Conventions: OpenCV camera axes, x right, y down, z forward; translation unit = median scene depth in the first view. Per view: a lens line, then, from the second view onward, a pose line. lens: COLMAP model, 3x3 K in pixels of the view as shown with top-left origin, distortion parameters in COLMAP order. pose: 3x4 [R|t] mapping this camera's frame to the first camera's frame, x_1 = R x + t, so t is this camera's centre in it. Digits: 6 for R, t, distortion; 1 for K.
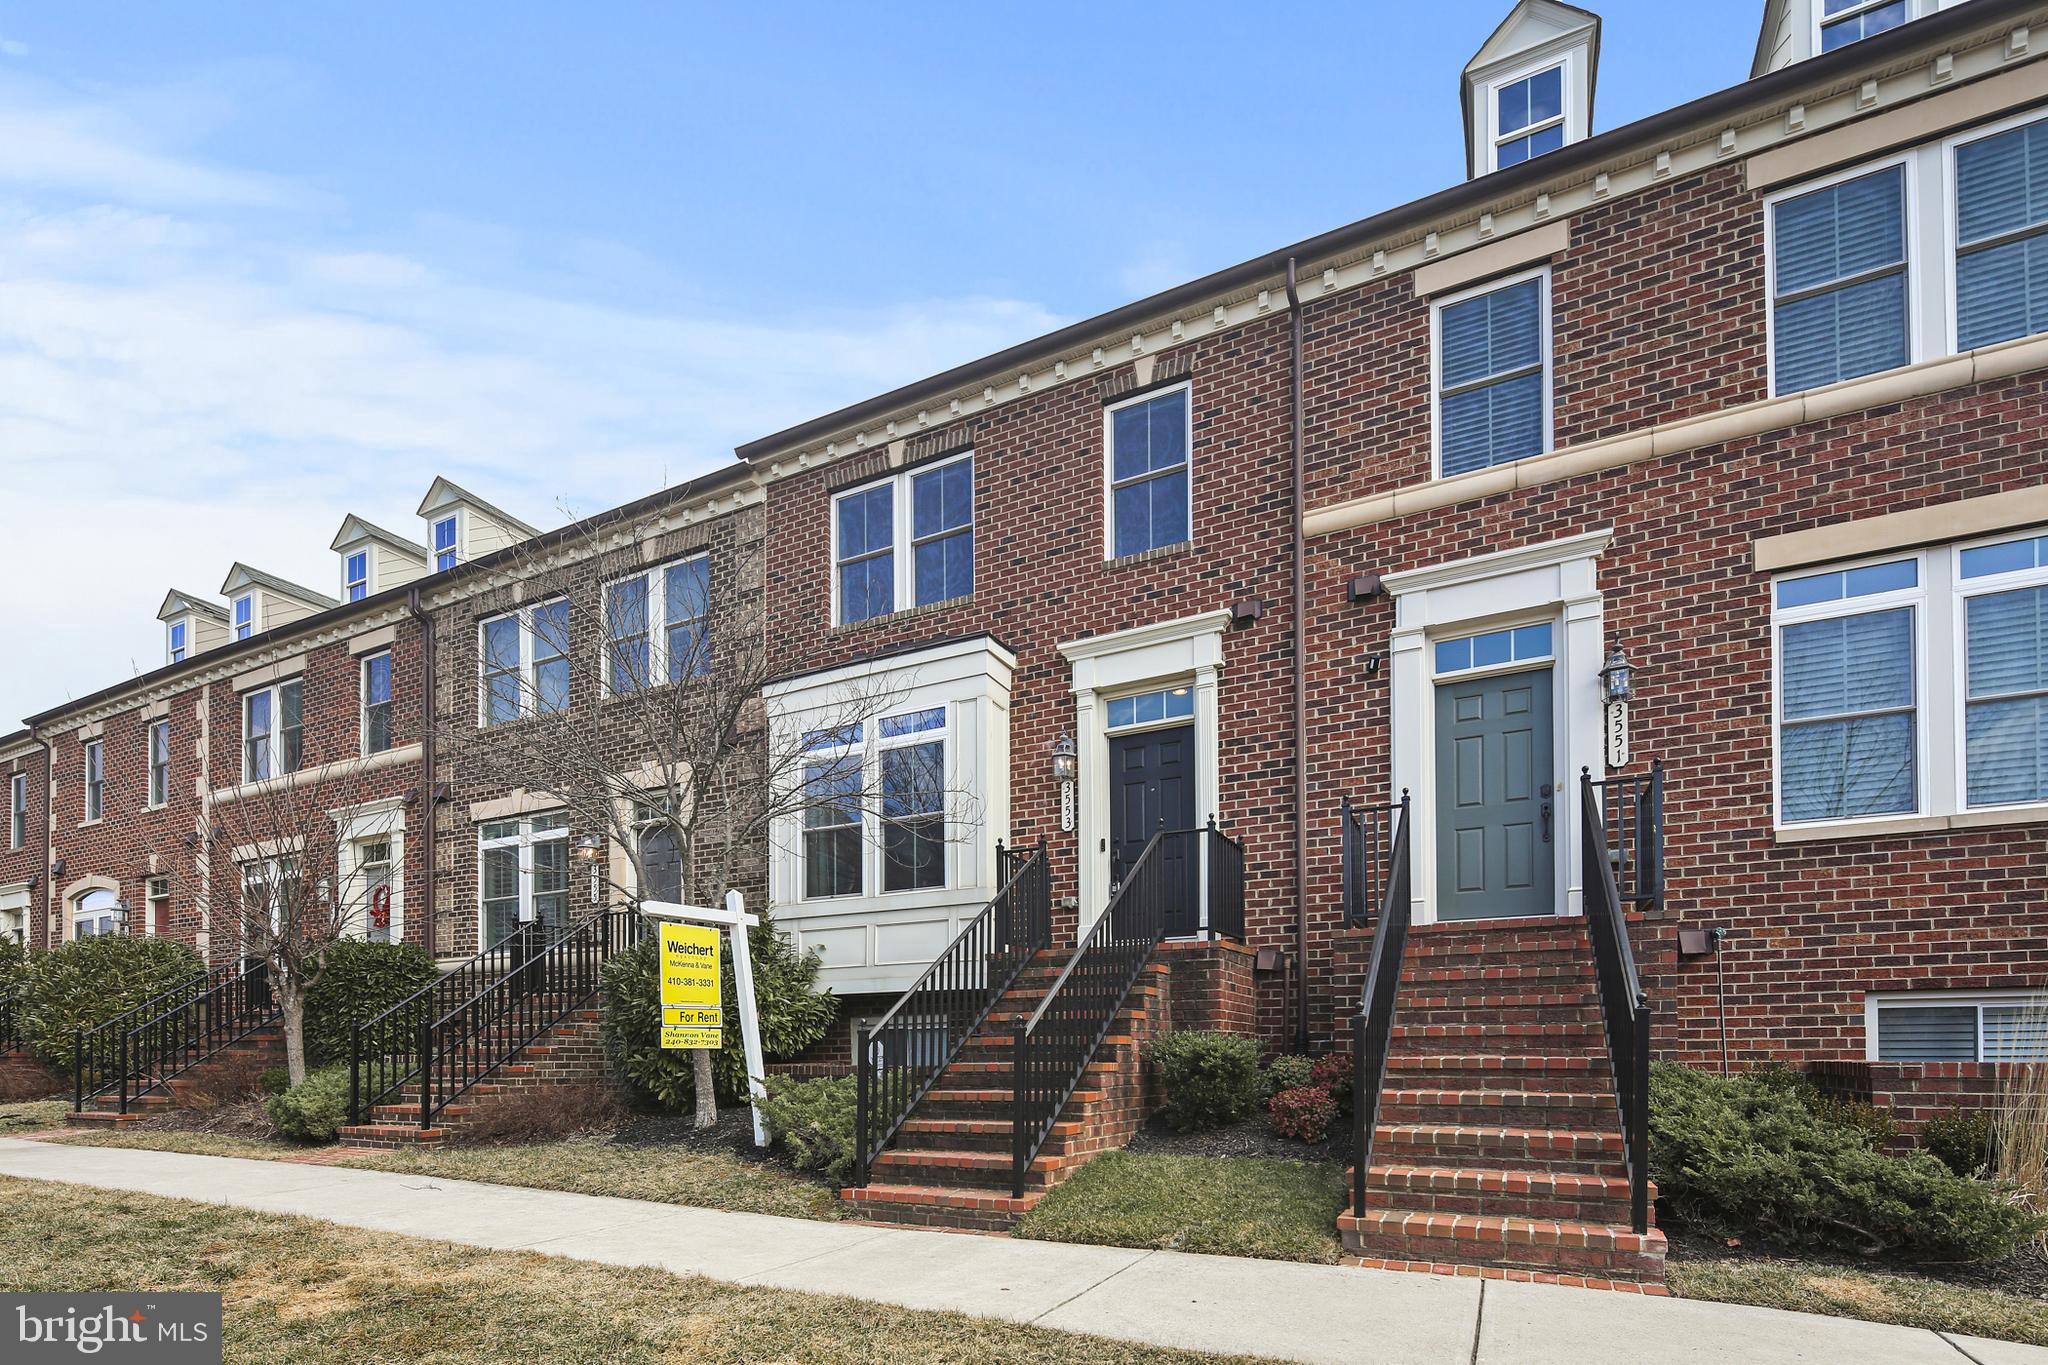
lens RADIAL K [[1016.8, 0, 1021.1], [0, 1016.8, 661.3], [0, 0, 1]] dist [0.027706, -0.059739]
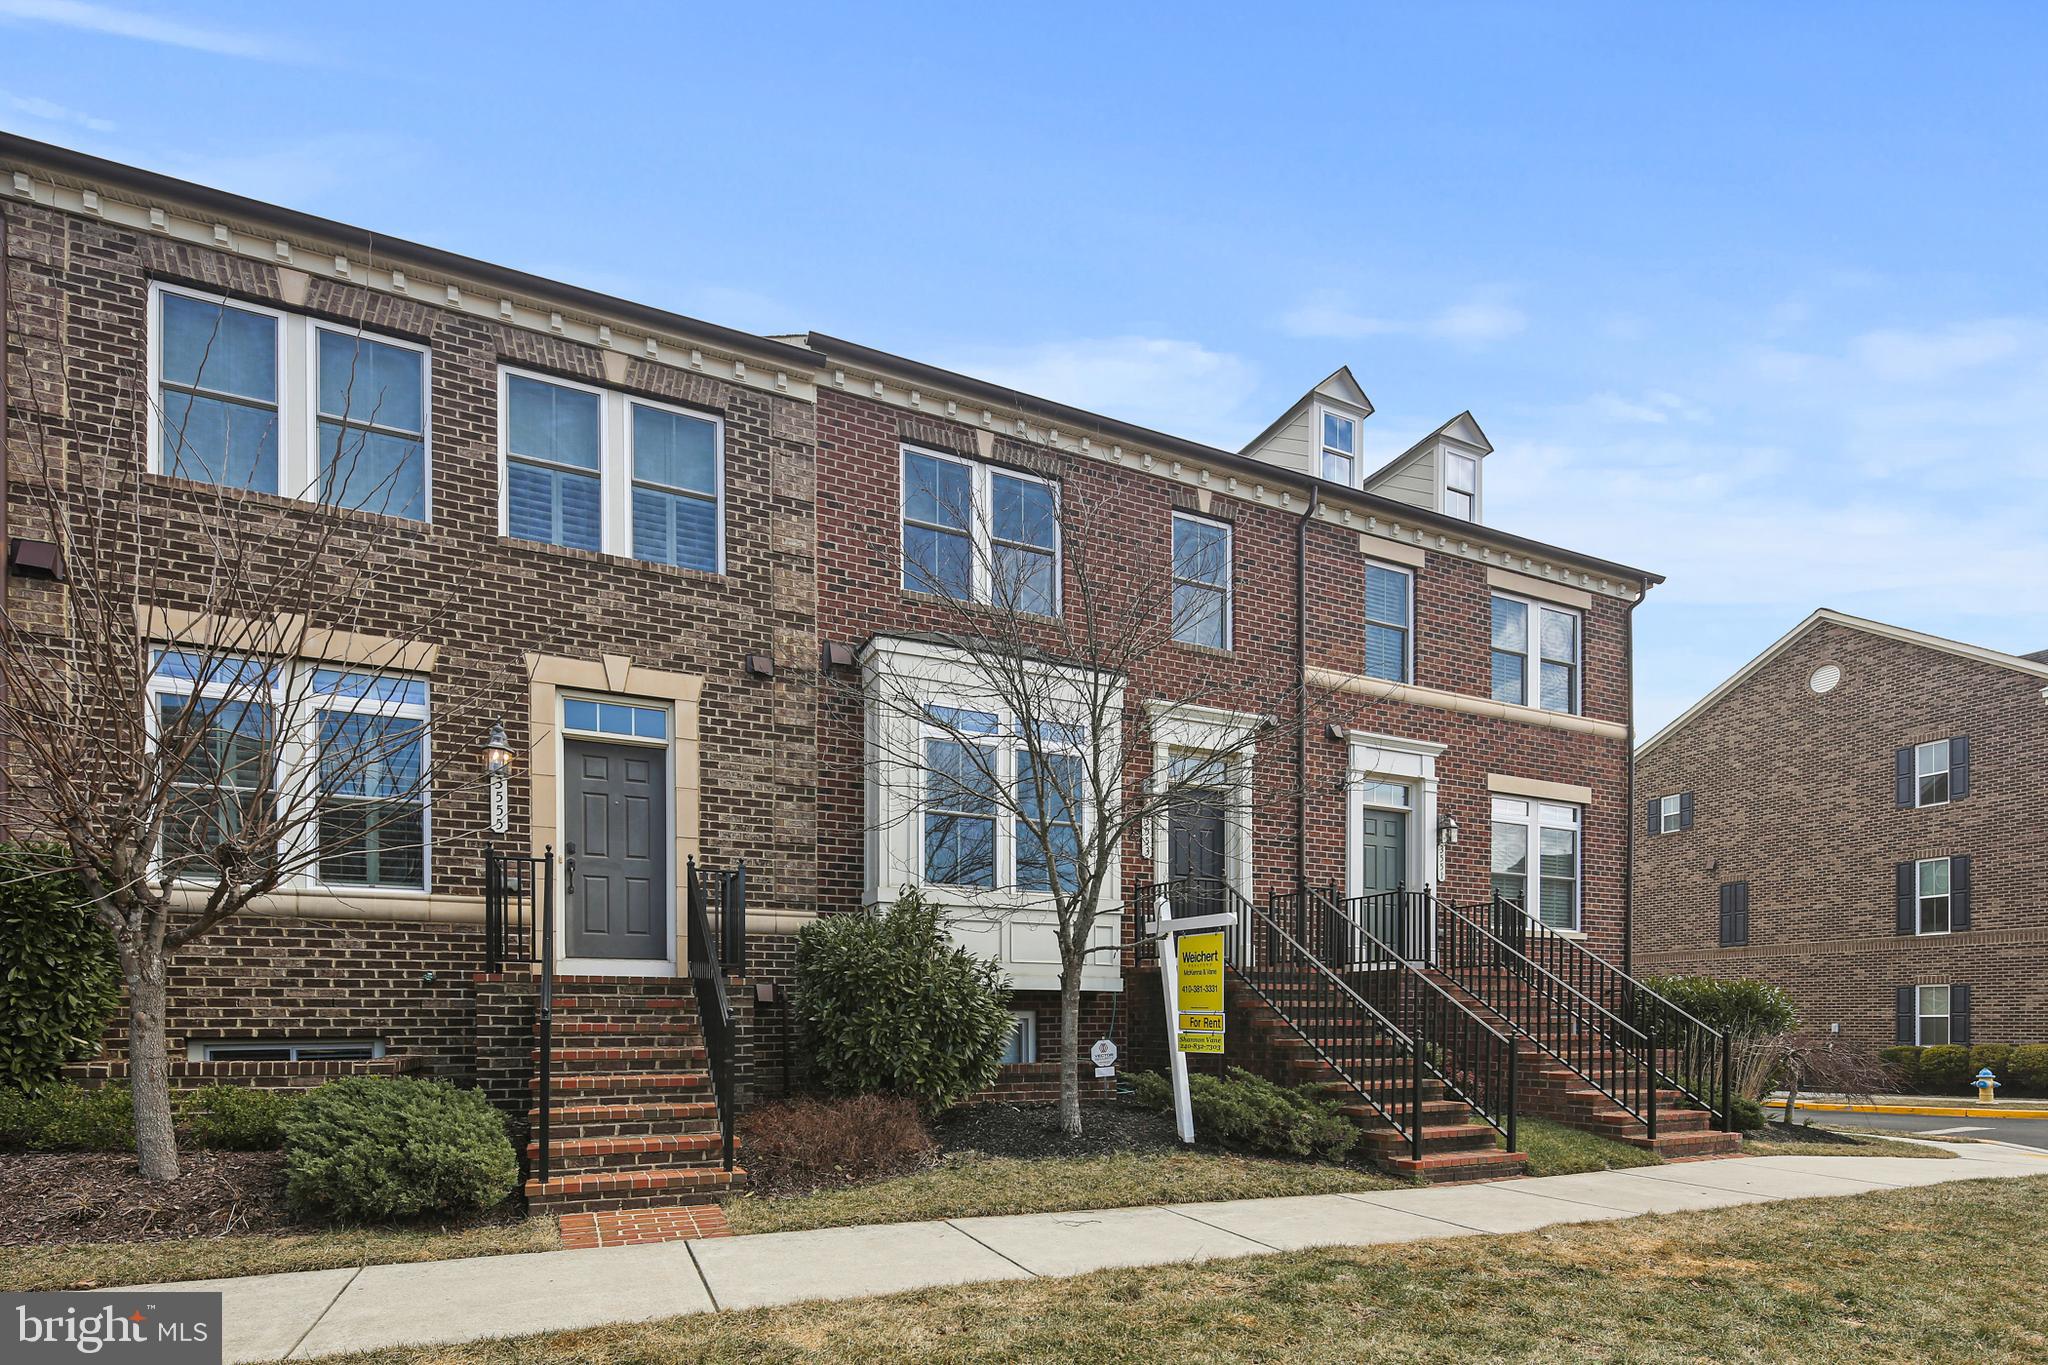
lens RADIAL K [[995.7, 0, 1023.6], [0, 995.7, 695.0], [0, 0, 1]] dist [0.005566, -0.005230]
pose [[0.579117, 0.296118, 0.759565, -0.846405], [-0.263364, 0.949699, -0.169445, 0.197099], [-0.771533, -0.101914, 0.627973, 0.395241]]
